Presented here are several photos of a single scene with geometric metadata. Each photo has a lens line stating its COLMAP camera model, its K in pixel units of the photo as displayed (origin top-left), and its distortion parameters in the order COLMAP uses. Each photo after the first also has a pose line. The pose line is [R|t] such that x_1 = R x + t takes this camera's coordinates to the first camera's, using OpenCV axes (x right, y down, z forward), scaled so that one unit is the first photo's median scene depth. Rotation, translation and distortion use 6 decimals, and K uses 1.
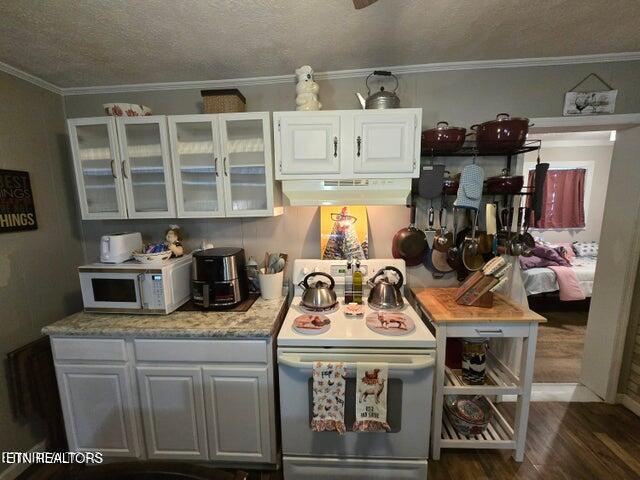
lens RADIAL K [[260.3, 0, 322.3], [0, 260.3, 239.9], [0, 0, 1]] dist [0.000959, -0.000424]
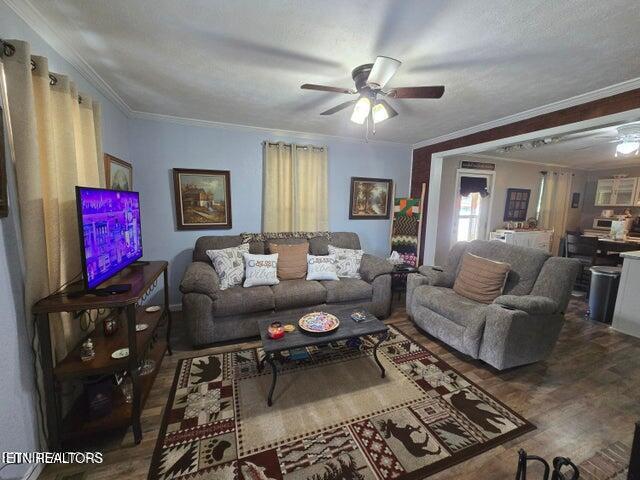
lens RADIAL K [[260.3, 0, 319.1], [0, 260.3, 238.7], [0, 0, 1]] dist [0.000959, -0.000424]
pose [[0.403919, 0.131741, -0.905259, 0.968784], [-0.153318, 0.985328, 0.074984, 0.738838], [0.901855, 0.108505, 0.418191, -4.216872]]
